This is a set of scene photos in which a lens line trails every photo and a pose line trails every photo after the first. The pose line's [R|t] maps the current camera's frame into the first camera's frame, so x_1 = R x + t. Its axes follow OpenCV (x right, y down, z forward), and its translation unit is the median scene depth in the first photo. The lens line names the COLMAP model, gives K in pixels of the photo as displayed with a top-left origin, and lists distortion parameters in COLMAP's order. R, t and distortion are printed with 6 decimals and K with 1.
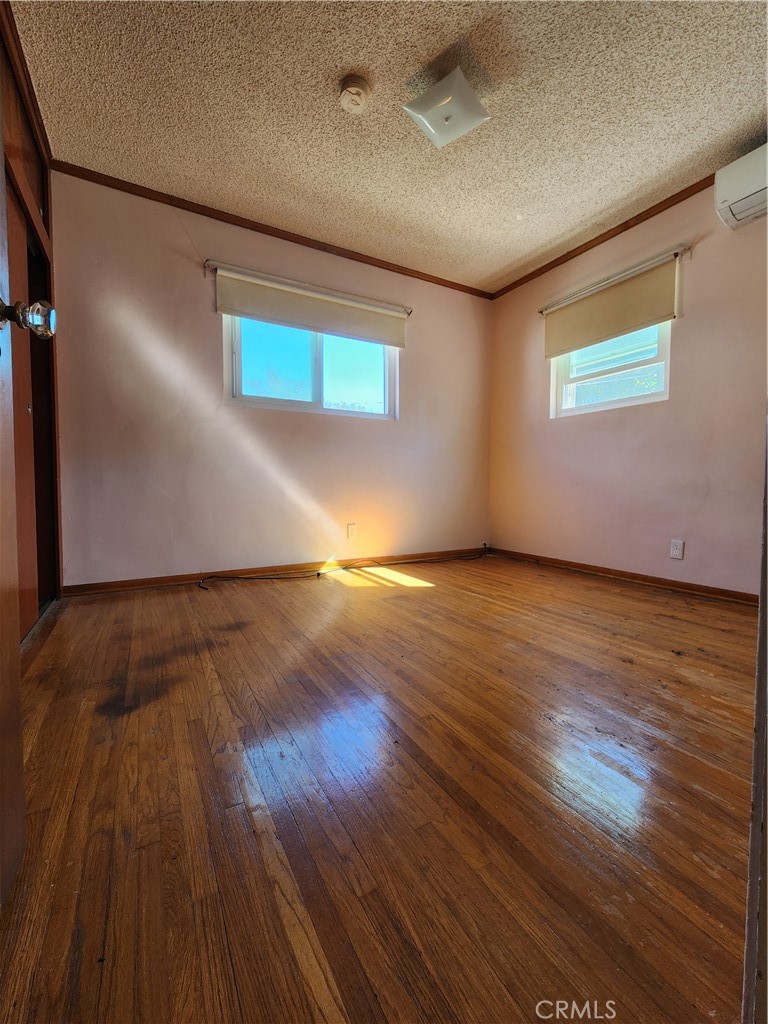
lens RADIAL K [[421.3, 0, 385.5], [0, 421.3, 510.3], [0, 0, 1]] dist [0.001313, 0.000087]
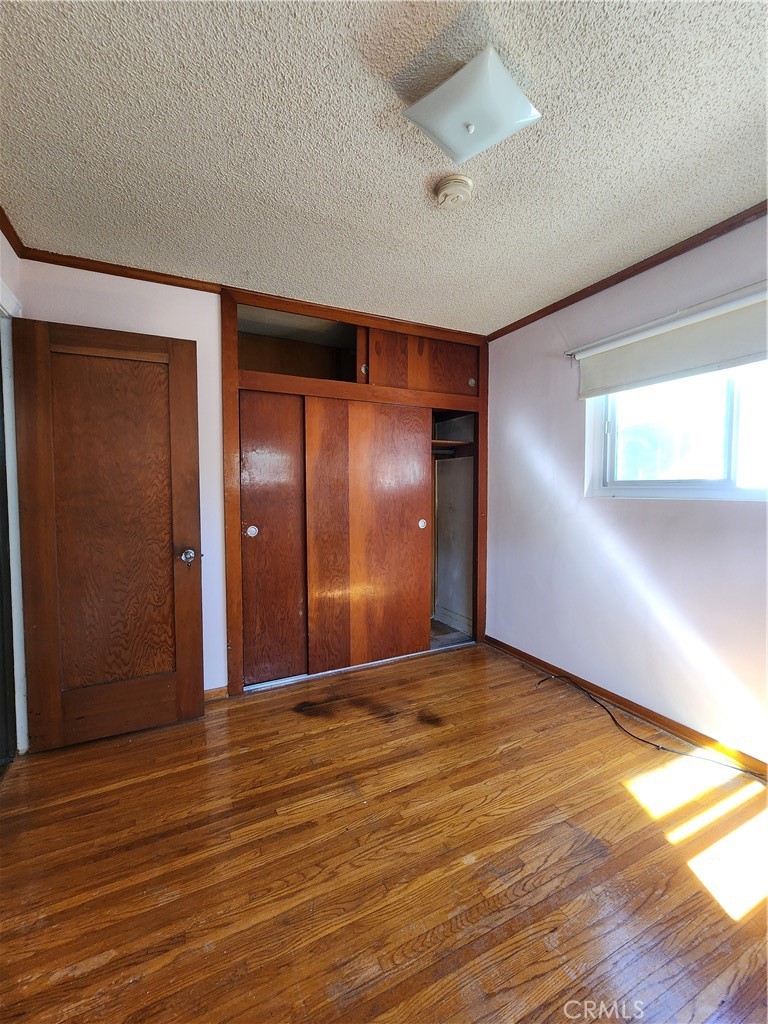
lens RADIAL K [[421.3, 0, 383.8], [0, 421.3, 510.1], [0, 0, 1]] dist [0.001313, 0.000087]
pose [[-0.055285, 0.045498, -0.997433, 0.852855], [-0.054120, 0.997356, 0.048494, -0.381331], [0.997003, 0.056663, -0.052677, 0.969233]]
